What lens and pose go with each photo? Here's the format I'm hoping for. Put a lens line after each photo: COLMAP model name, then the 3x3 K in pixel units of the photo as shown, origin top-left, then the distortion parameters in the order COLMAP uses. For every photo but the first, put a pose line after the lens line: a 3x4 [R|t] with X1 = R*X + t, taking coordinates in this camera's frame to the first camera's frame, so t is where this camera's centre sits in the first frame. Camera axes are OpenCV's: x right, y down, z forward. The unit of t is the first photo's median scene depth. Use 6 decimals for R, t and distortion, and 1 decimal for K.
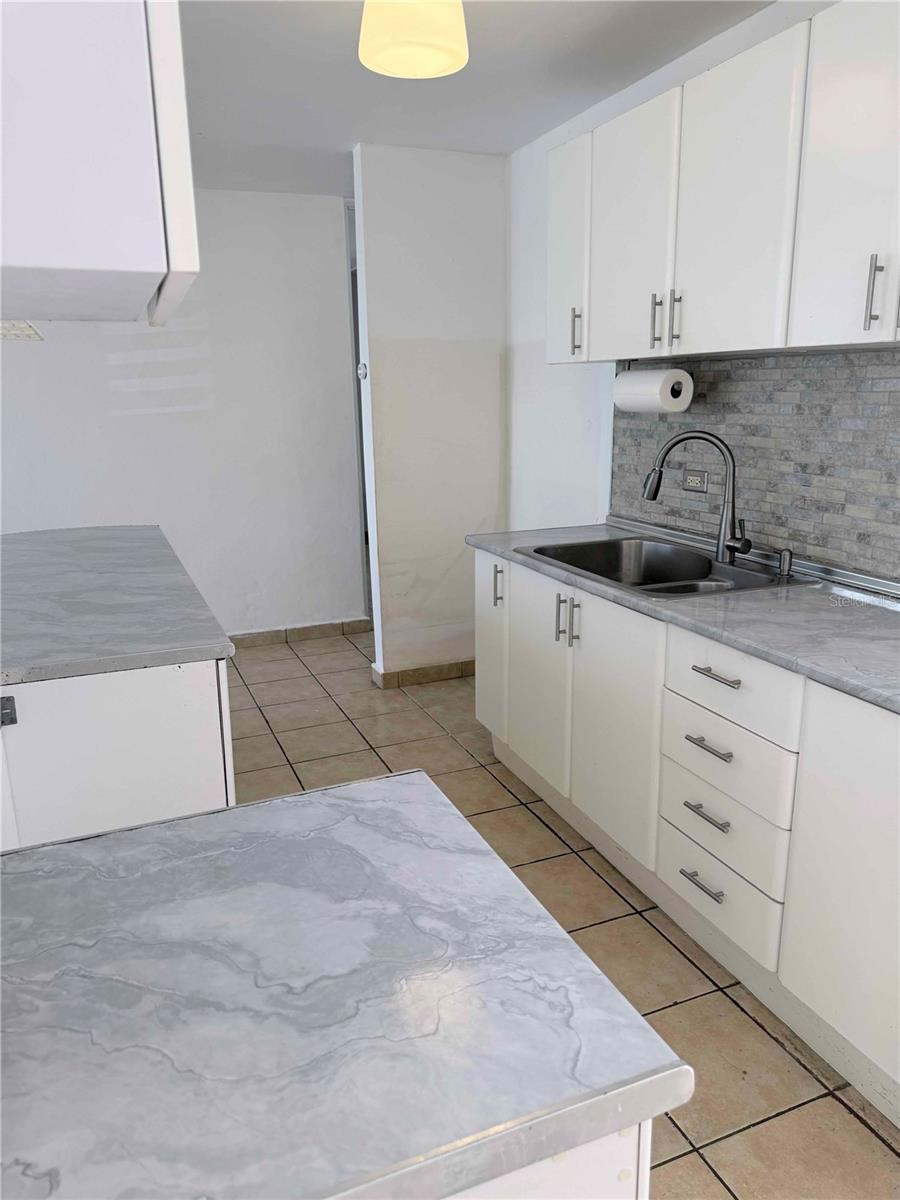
lens RADIAL K [[851.5, 0, 449.3], [0, 851.5, 601.2], [0, 0, 1]] dist [0.009110, -0.003096]
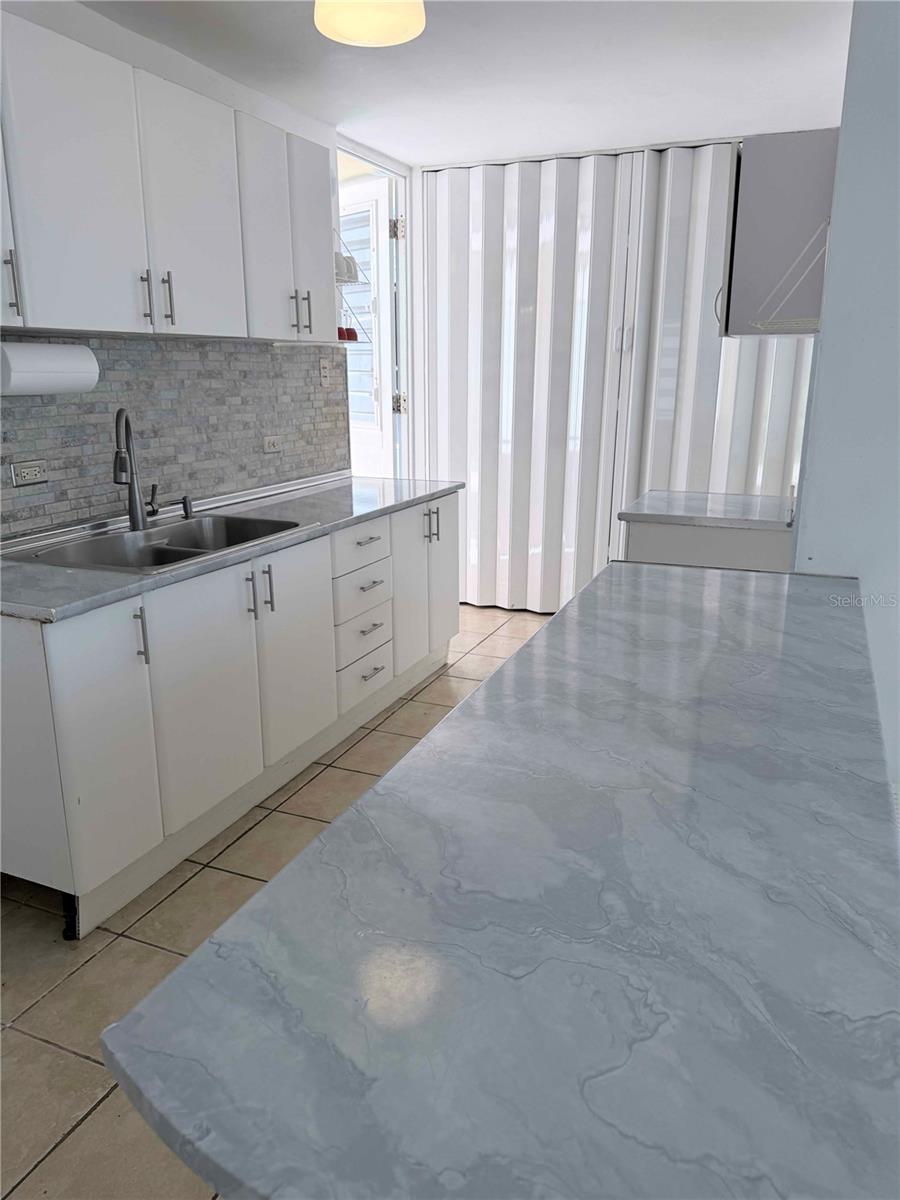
lens RADIAL K [[851.5, 0, 449.5], [0, 851.5, 599.8], [0, 0, 1]] dist [0.009110, -0.003096]
pose [[-0.697831, -0.172476, 0.695186, -0.773066], [0.185024, 0.894226, 0.407585, -0.363306], [-0.691952, 0.413052, -0.592106, 1.534261]]
